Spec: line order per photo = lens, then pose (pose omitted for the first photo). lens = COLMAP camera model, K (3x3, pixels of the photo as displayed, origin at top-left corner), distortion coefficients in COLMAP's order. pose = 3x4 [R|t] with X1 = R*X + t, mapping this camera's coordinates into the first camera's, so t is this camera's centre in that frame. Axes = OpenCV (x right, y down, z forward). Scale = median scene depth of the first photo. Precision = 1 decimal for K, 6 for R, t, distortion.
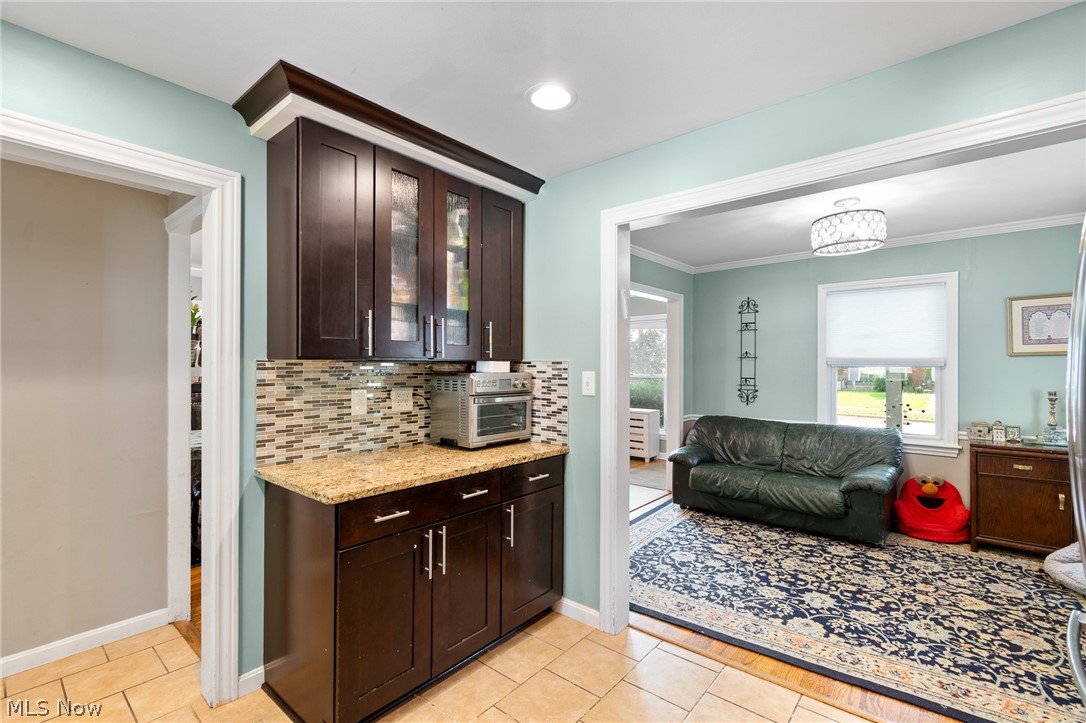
lens RADIAL K [[483.7, 0, 546.8], [0, 483.7, 361.1], [0, 0, 1]] dist [0.001160, -0.001345]
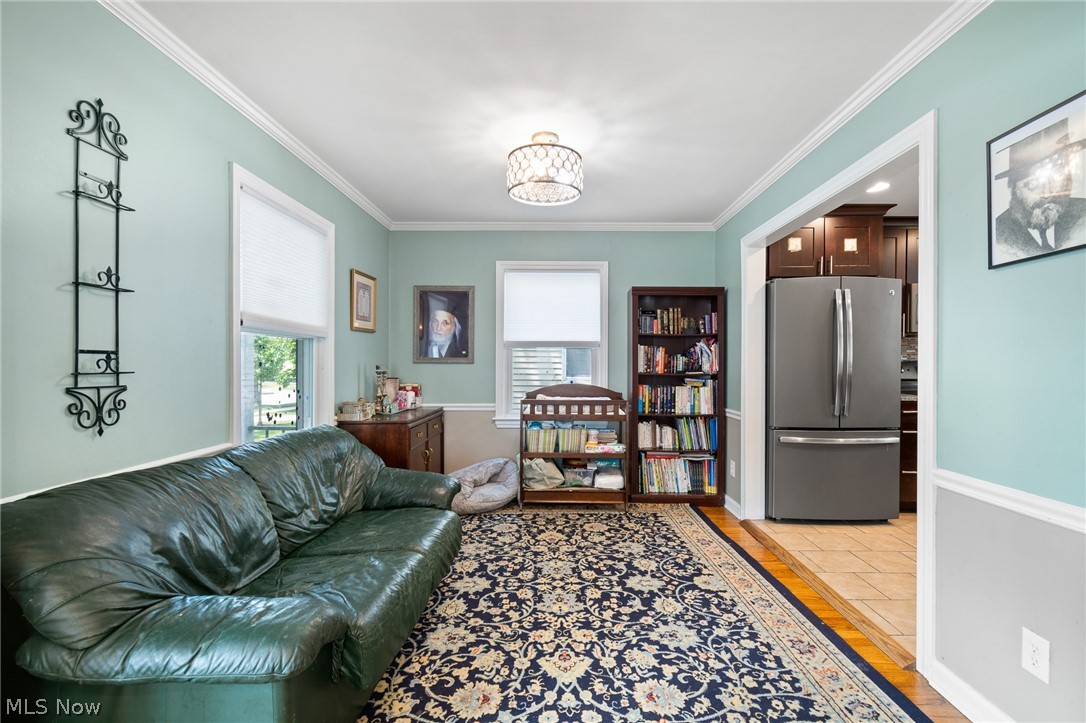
lens RADIAL K [[483.7, 0, 551.4], [0, 483.7, 364.3], [0, 0, 1]] dist [0.001160, -0.001345]
pose [[-0.636963, -0.000528, 0.770894, -0.039698], [-0.003505, 0.999991, -0.002211, 0.075583], [-0.770887, -0.004110, -0.636959, 1.704360]]
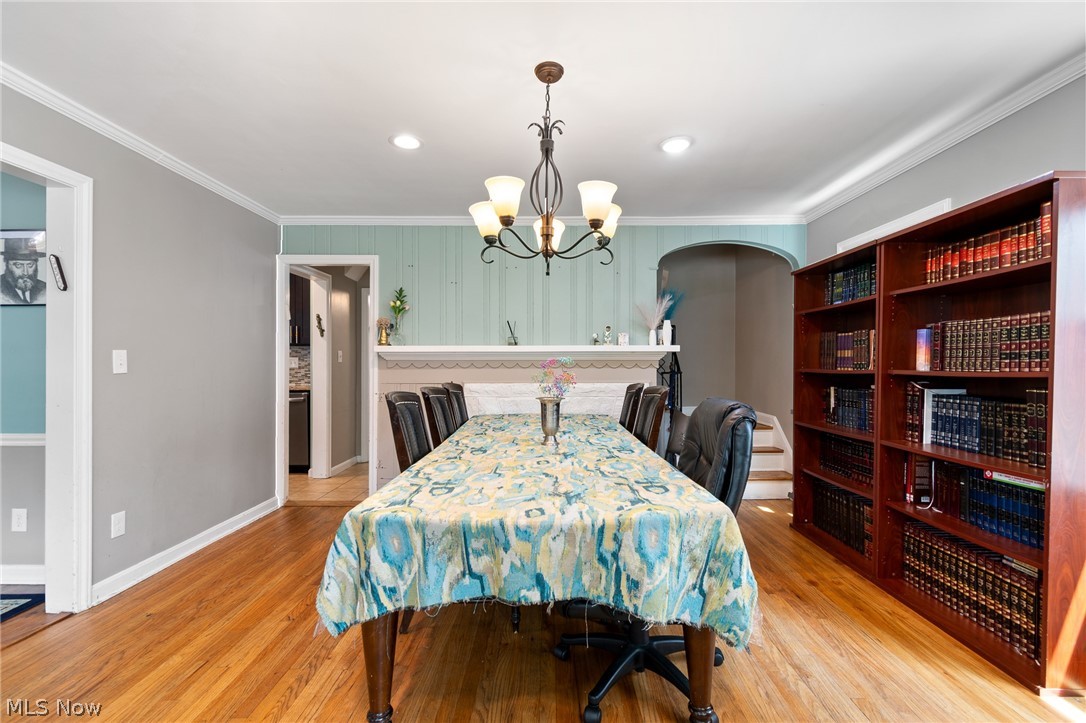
lens RADIAL K [[483.7, 0, 543.7], [0, 483.7, 364.0], [0, 0, 1]] dist [0.001160, -0.001345]
pose [[-0.770672, -0.001035, -0.637231, -0.250261], [0.000508, 0.999997, -0.002238, 0.077187], [0.637232, -0.002048, -0.770670, 2.868929]]
